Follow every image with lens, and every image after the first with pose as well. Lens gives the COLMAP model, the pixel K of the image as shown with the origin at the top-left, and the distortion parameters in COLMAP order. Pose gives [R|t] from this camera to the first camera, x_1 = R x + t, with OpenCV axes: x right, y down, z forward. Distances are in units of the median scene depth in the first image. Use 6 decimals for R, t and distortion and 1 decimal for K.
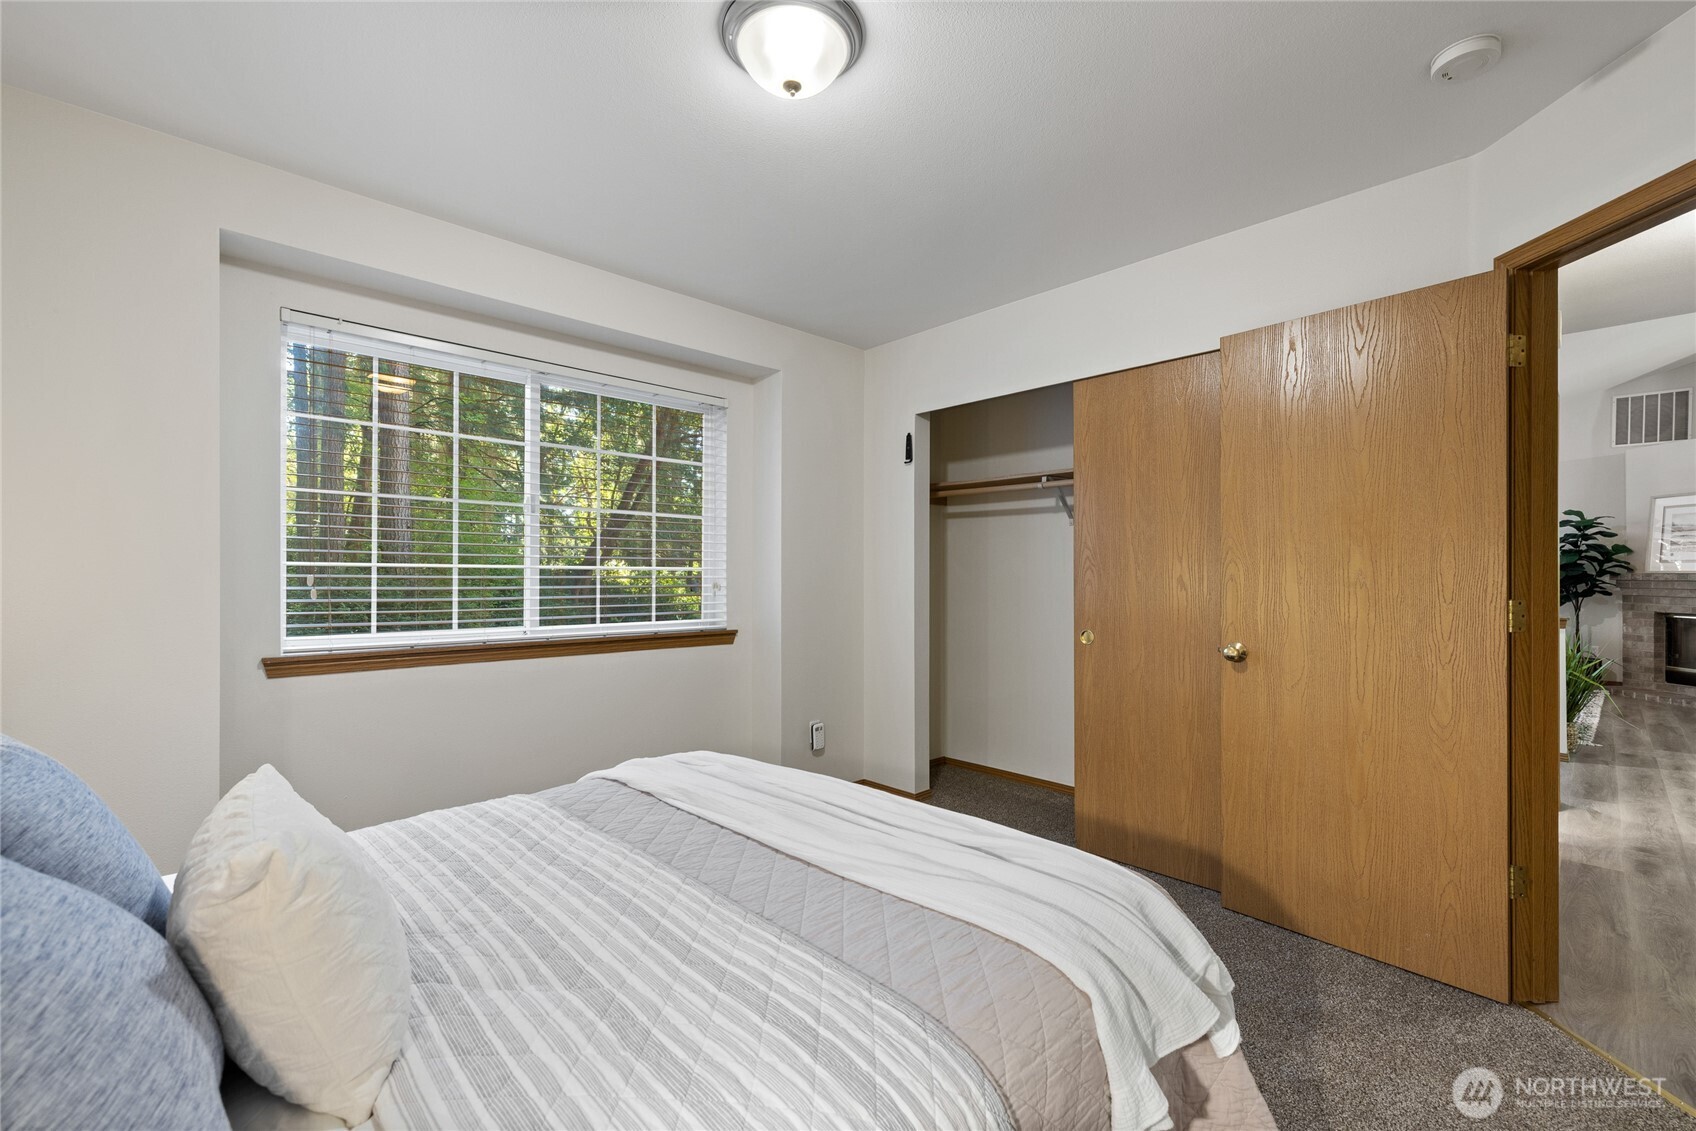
lens RADIAL K [[711.5, 0, 846.9], [0, 711.5, 579.3], [0, 0, 1]] dist [-0.000122, 0.000205]
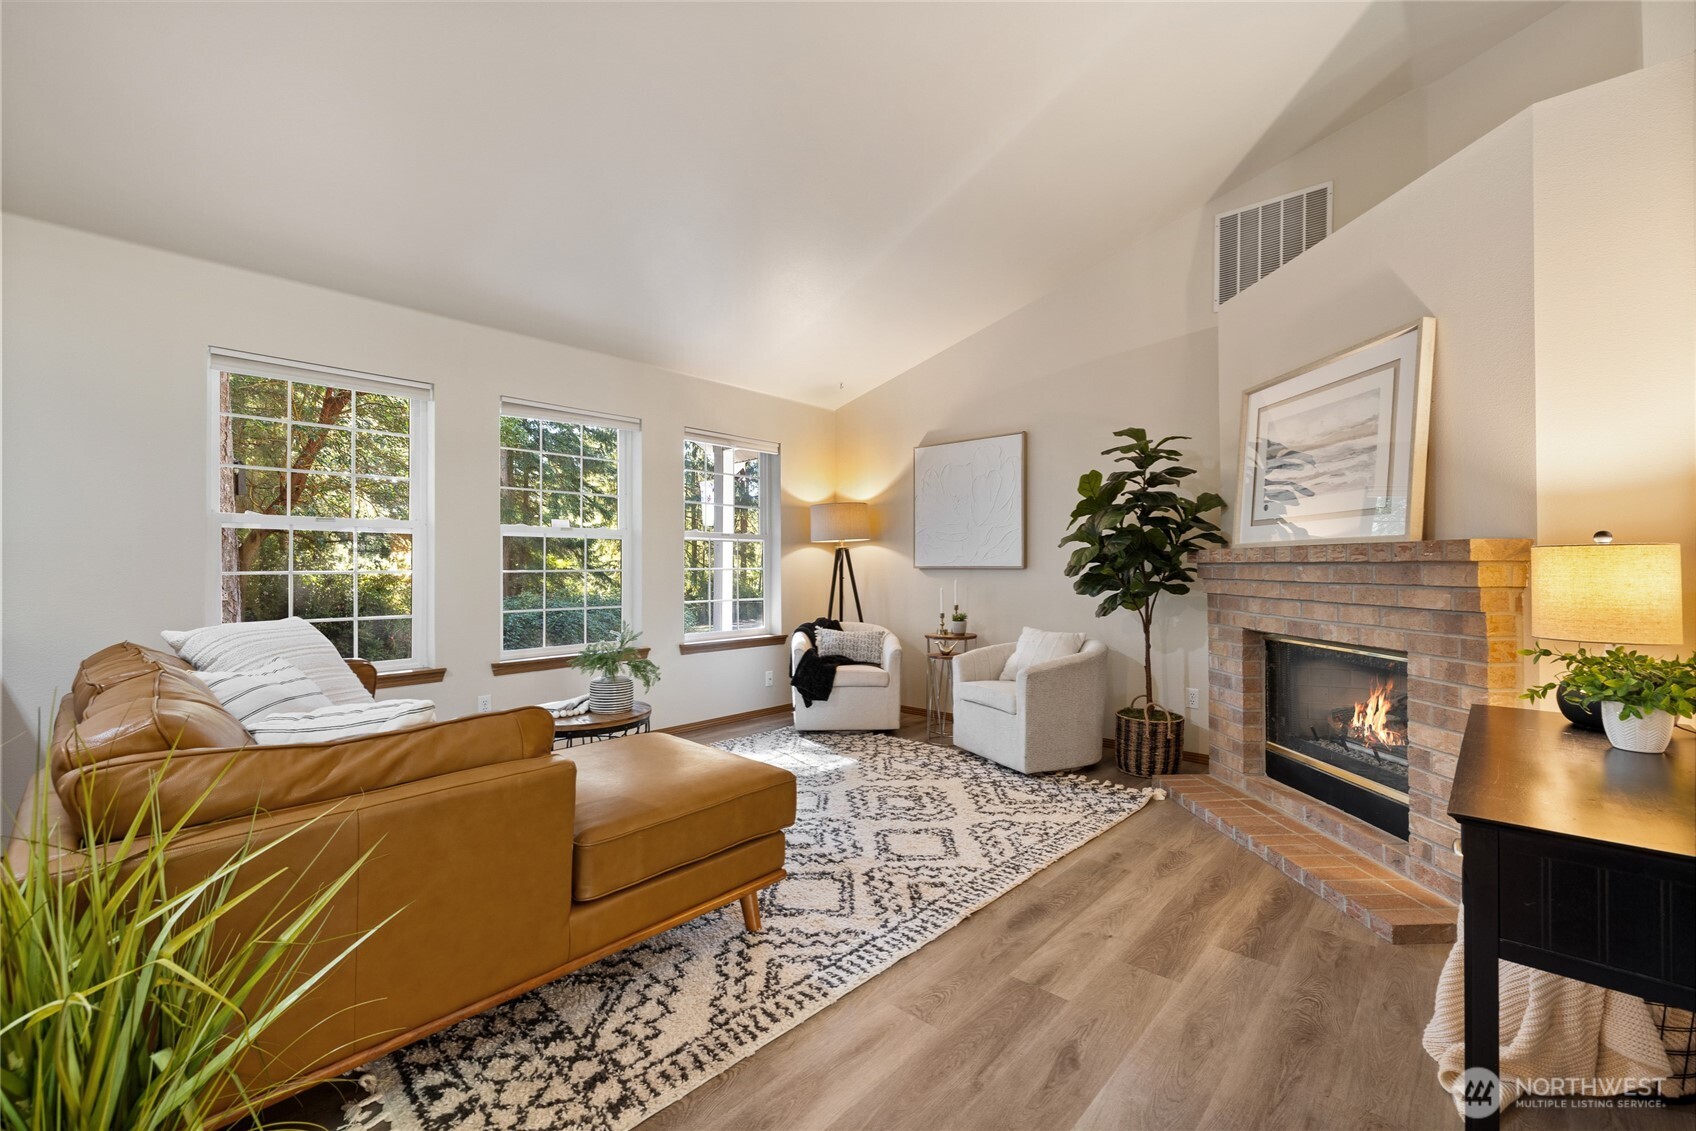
lens RADIAL K [[711.5, 0, 837.1], [0, 711.5, 564.0], [0, 0, 1]] dist [-0.000122, 0.000205]
pose [[0.997932, -0.001017, 0.064265, 0.791826], [0.001611, 0.999956, -0.009191, 0.005967], [-0.064252, 0.009276, 0.997891, 0.513238]]
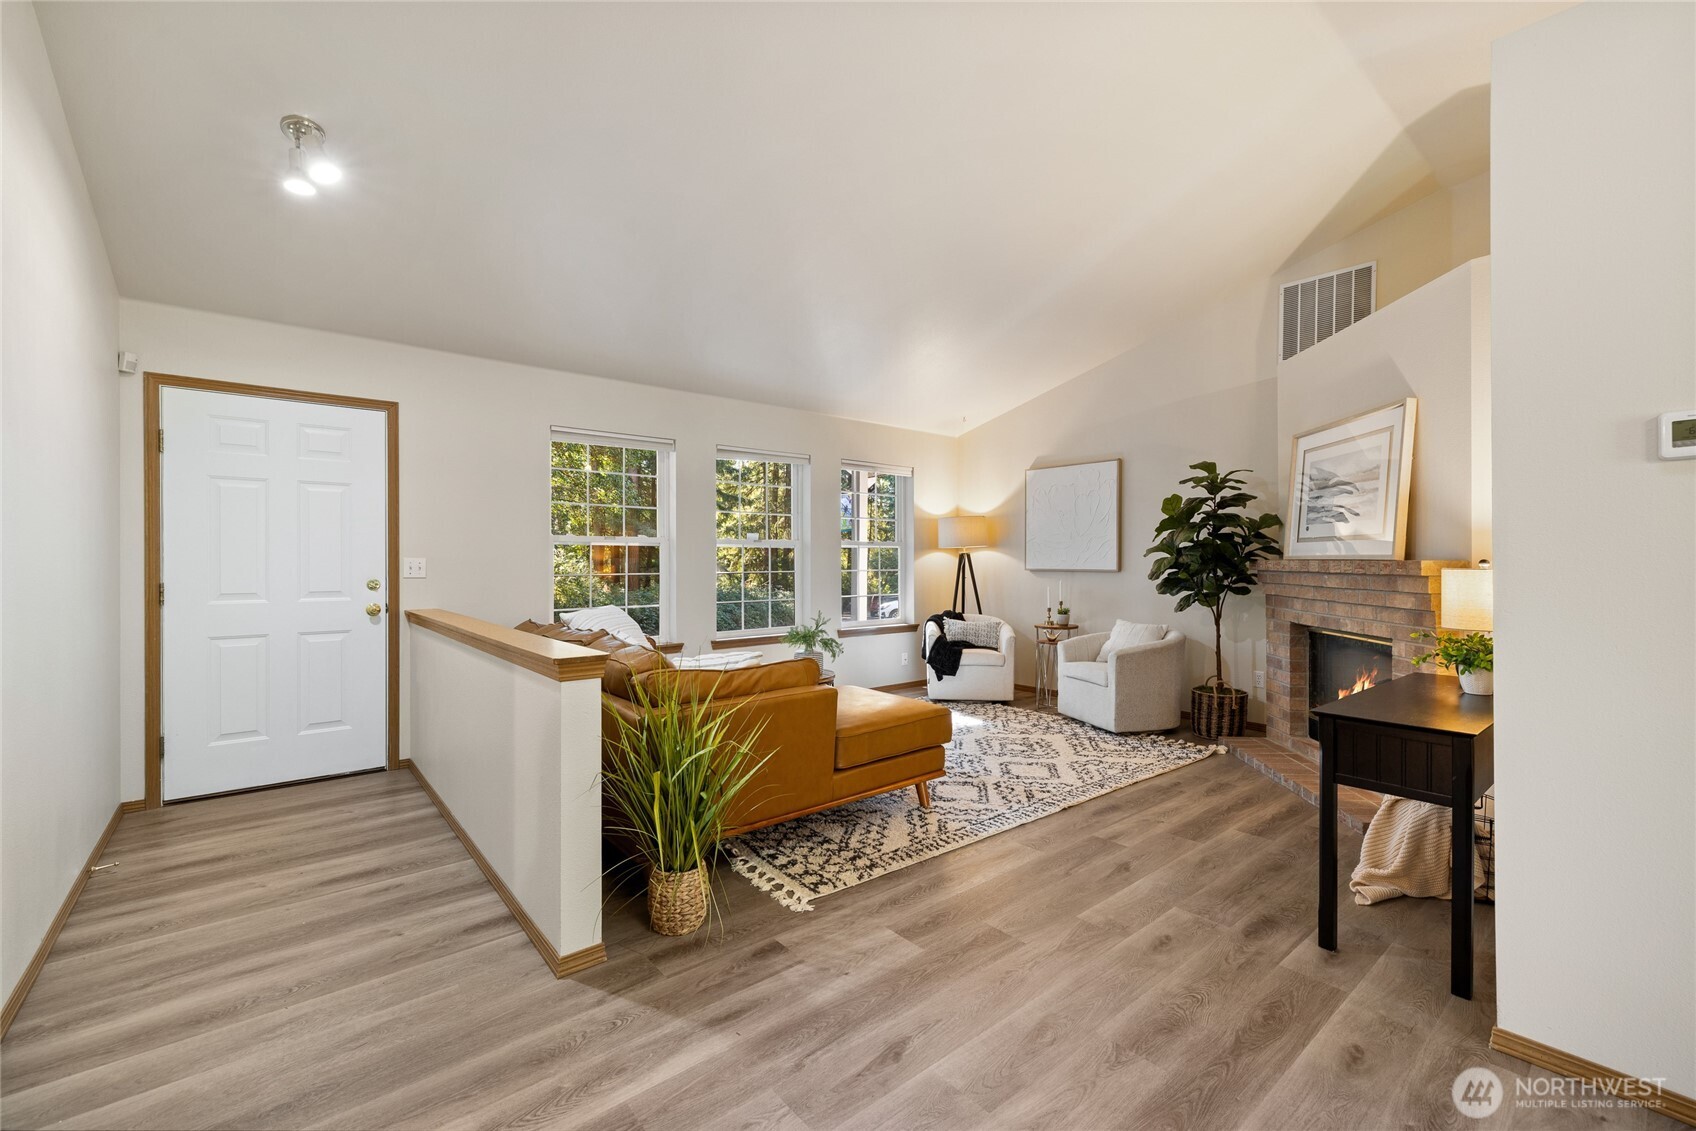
lens RADIAL K [[711.5, 0, 844.7], [0, 711.5, 563.3], [0, 0, 1]] dist [-0.000122, 0.000205]
pose [[0.997559, 0.000830, -0.069823, 0.755575], [-0.000881, 0.999999, -0.000702, -0.004227], [0.069822, 0.000762, 0.997559, 0.341257]]
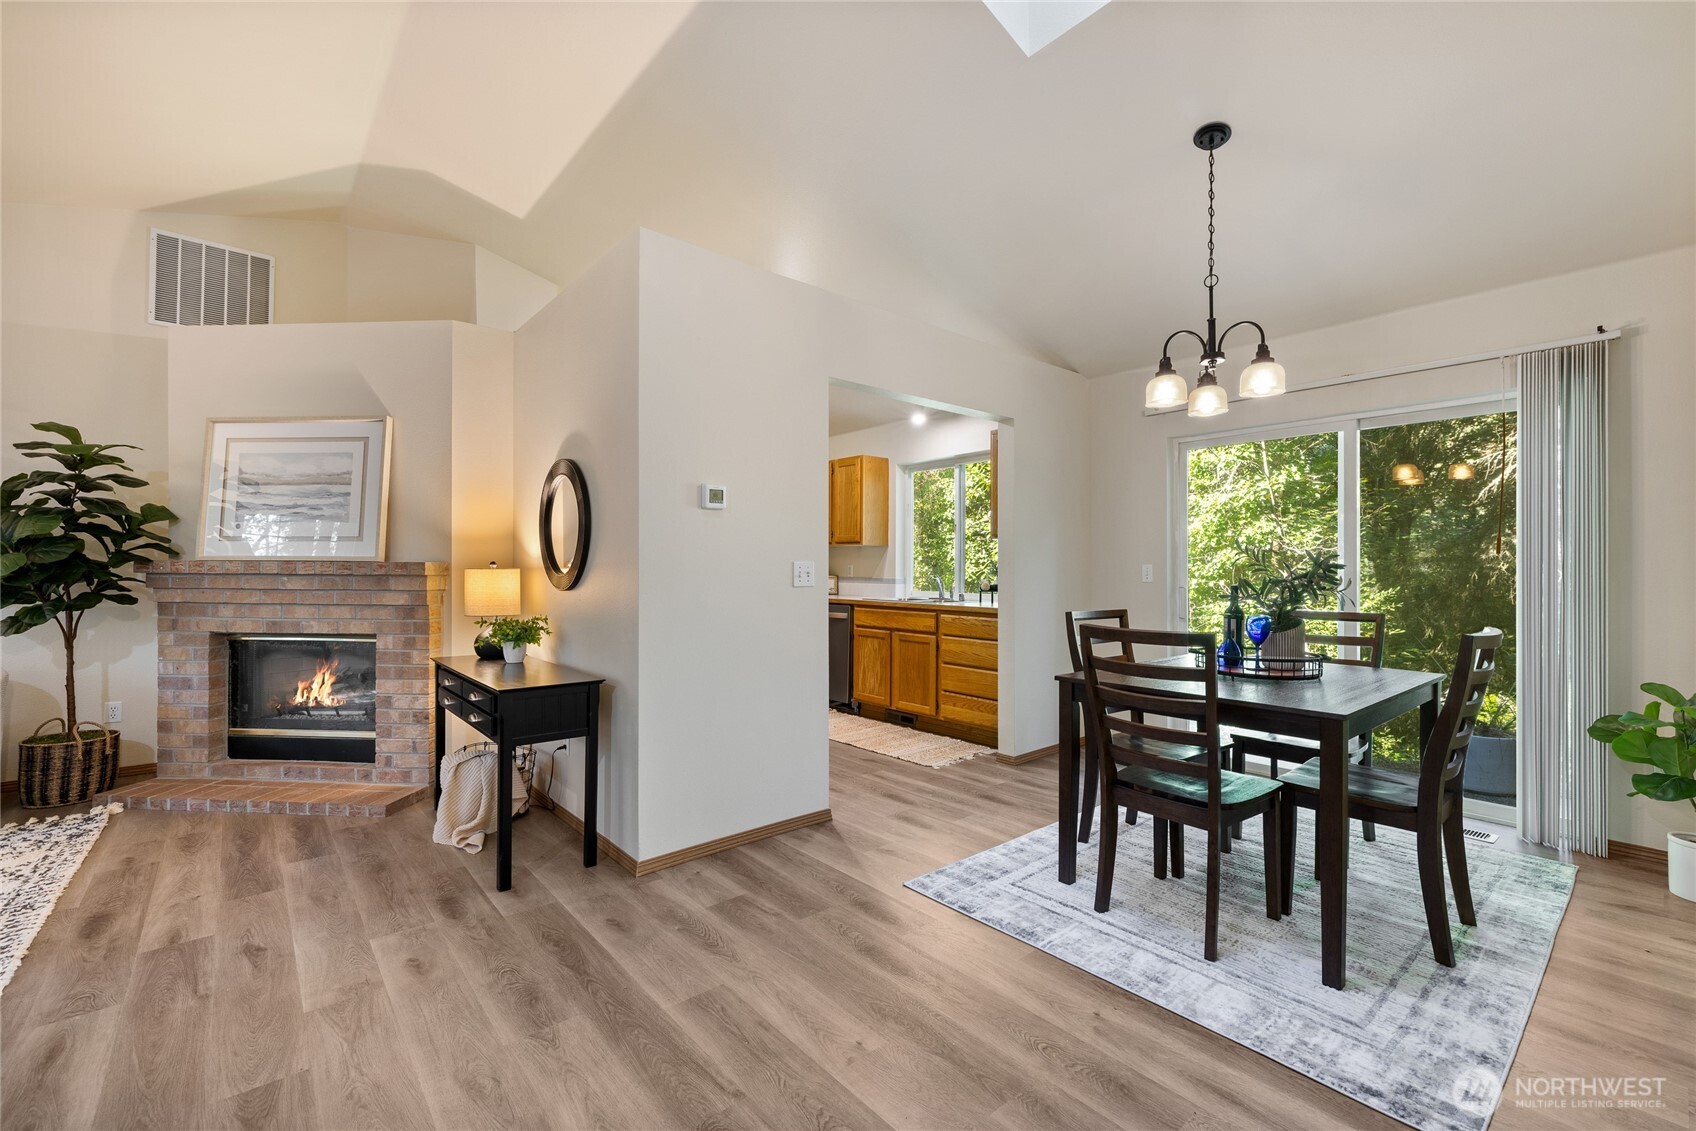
lens RADIAL K [[711.5, 0, 857.9], [0, 711.5, 565.1], [0, 0, 1]] dist [-0.000122, 0.000205]
pose [[0.041376, 0.007187, 0.999118, 0.590099], [0.001084, 0.999973, -0.007238, -0.000332], [-0.999143, 0.001382, 0.041367, 0.466984]]
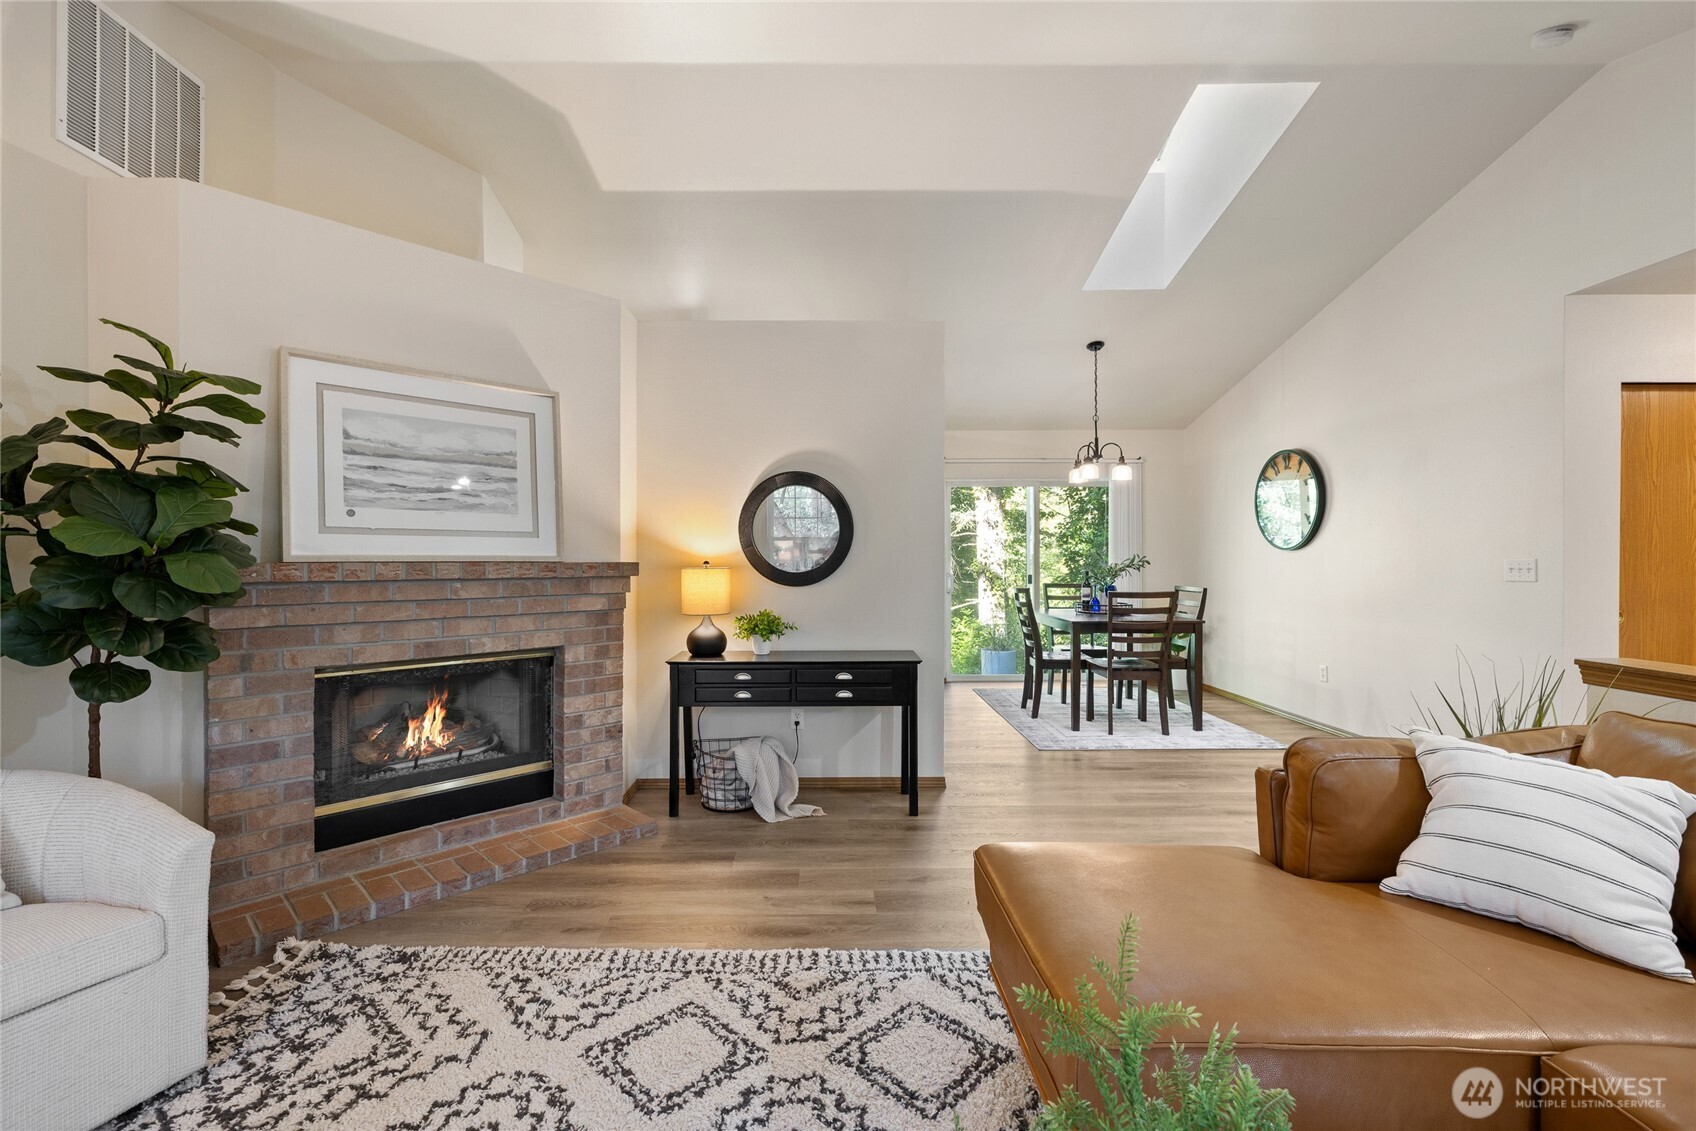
lens RADIAL K [[711.5, 0, 837.5], [0, 711.5, 560.2], [0, 0, 1]] dist [-0.000122, 0.000205]
pose [[-0.732626, 0.002952, 0.680625, 0.659972], [0.006457, 0.999976, 0.002613, -0.008071], [-0.680601, 0.006309, -0.732627, 1.033234]]
